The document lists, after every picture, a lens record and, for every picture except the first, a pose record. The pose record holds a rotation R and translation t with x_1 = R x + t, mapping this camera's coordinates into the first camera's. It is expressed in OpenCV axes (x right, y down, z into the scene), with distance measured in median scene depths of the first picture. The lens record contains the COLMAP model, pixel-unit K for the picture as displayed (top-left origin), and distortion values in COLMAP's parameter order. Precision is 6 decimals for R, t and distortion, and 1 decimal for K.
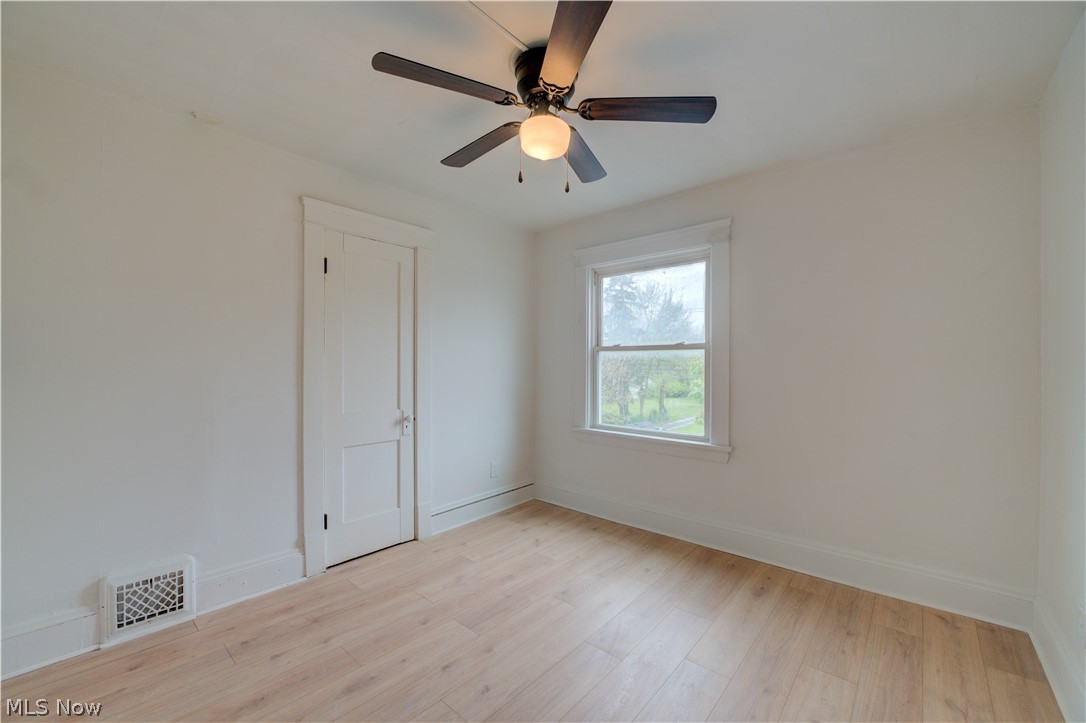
lens RADIAL K [[437.9, 0, 540.9], [0, 437.9, 364.3], [0, 0, 1]] dist [-0.028182, 0.004264]
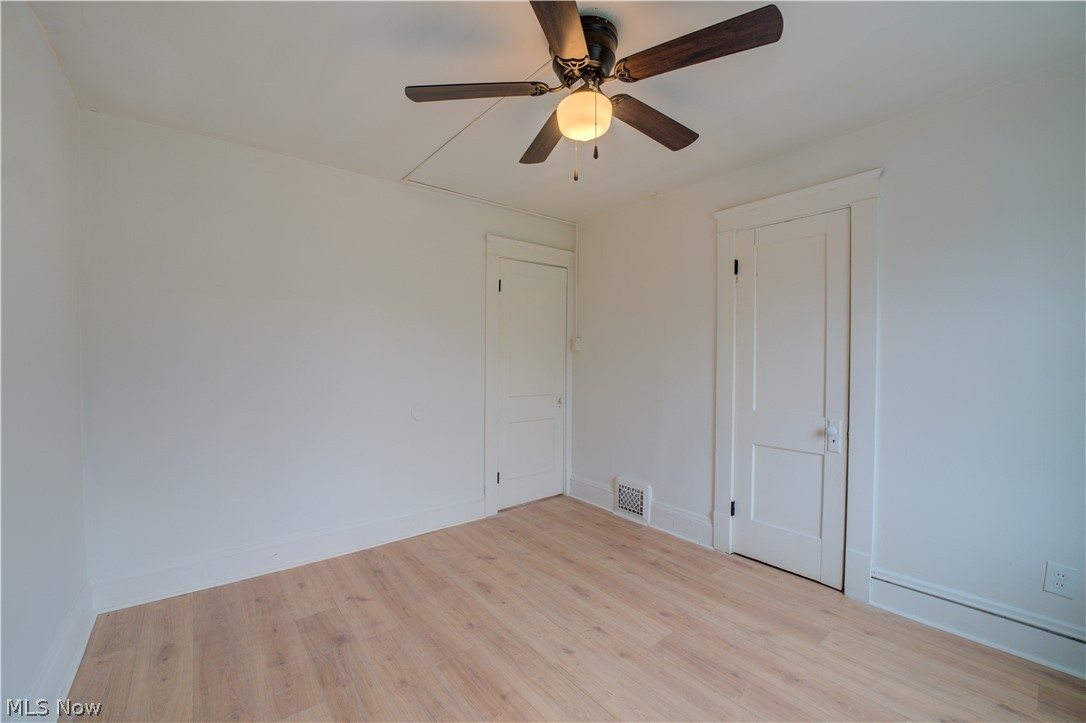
lens RADIAL K [[437.9, 0, 540.9], [0, 437.9, 364.3], [0, 0, 1]] dist [-0.028182, 0.004264]
pose [[-0.168487, 0.014343, -0.985600, 0.725507], [-0.002491, 0.999885, 0.014977, -0.006514], [0.985701, 0.004979, -0.168432, 0.823893]]
